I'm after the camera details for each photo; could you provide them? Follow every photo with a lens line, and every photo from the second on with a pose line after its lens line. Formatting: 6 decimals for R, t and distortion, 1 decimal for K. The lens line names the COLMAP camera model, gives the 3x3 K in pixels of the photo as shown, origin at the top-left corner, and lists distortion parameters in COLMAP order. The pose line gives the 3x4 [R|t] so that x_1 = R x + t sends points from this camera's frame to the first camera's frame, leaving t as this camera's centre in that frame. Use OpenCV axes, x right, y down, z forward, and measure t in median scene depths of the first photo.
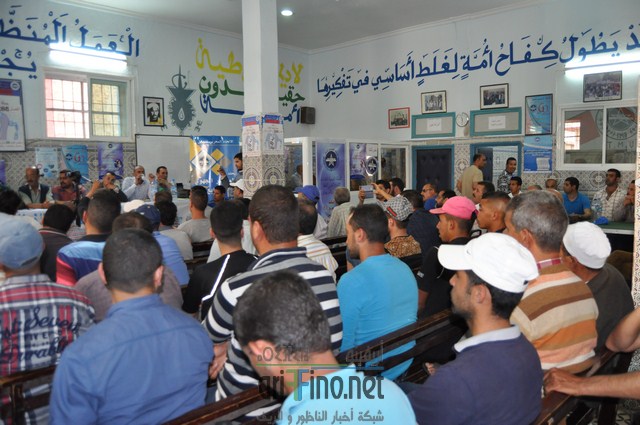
lens RADIAL K [[496.7, 0, 322.4], [0, 496.7, 211.2], [0, 0, 1]] dist [-0.060214, 0.014583]
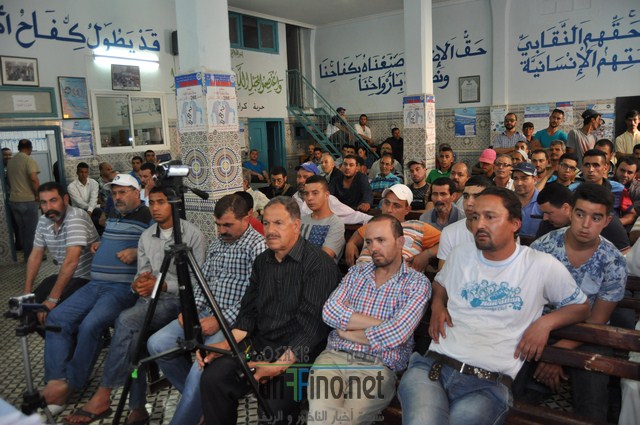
lens RADIAL K [[496.7, 0, 322.3], [0, 496.7, 212.6], [0, 0, 1]] dist [-0.060214, 0.014583]
pose [[-0.113039, -0.143465, 0.983179, -0.824432], [0.135898, 0.977989, 0.158332, -0.087186], [-0.984253, 0.151510, -0.091054, 0.901373]]
